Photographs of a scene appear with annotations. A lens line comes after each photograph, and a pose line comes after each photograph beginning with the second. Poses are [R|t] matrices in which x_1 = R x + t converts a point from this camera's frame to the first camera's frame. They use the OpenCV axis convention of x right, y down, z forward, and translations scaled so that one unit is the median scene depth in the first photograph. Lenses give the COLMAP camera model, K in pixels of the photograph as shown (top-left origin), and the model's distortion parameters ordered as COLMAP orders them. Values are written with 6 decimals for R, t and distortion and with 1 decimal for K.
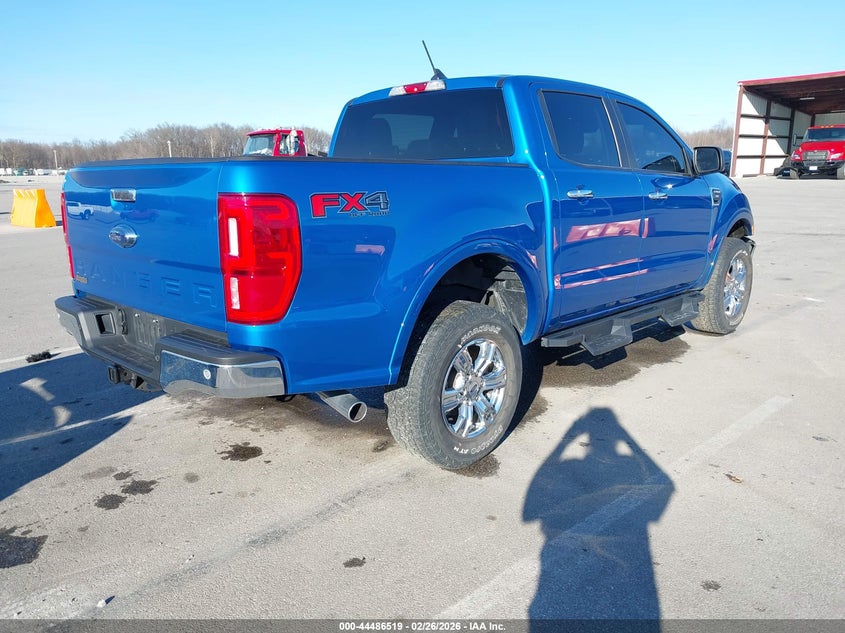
lens RADIAL K [[669.1, 0, 422.5], [0, 669.1, 316.5], [0, 0, 1]] dist [-0.000397, 0.116788]
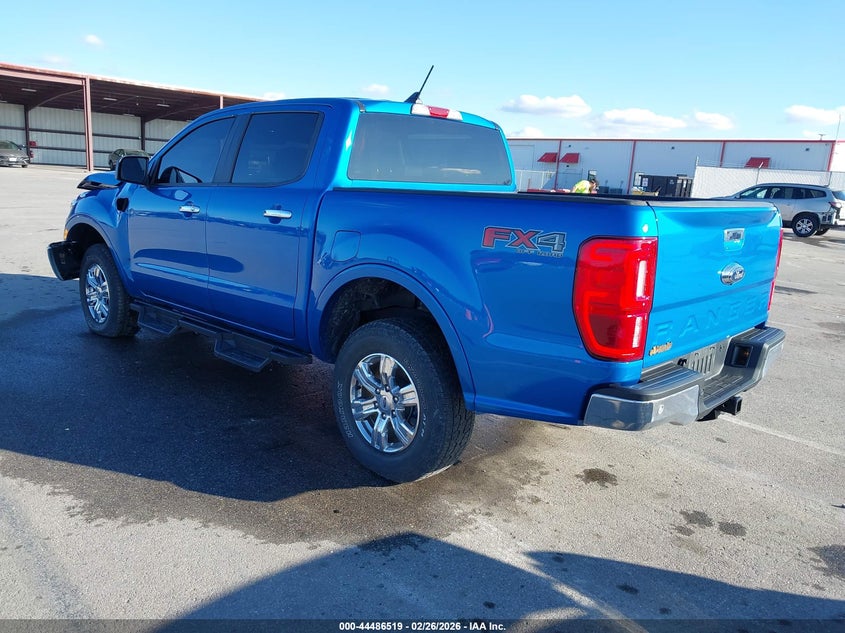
lens RADIAL K [[669.1, 0, 422.5], [0, 669.1, 316.5], [0, 0, 1]] dist [-0.000397, 0.116788]
pose [[-0.050336, -0.180408, 0.982303, -1.111017], [0.140384, 0.972507, 0.185802, -0.237771], [-0.988817, 0.147252, -0.023625, 1.151673]]
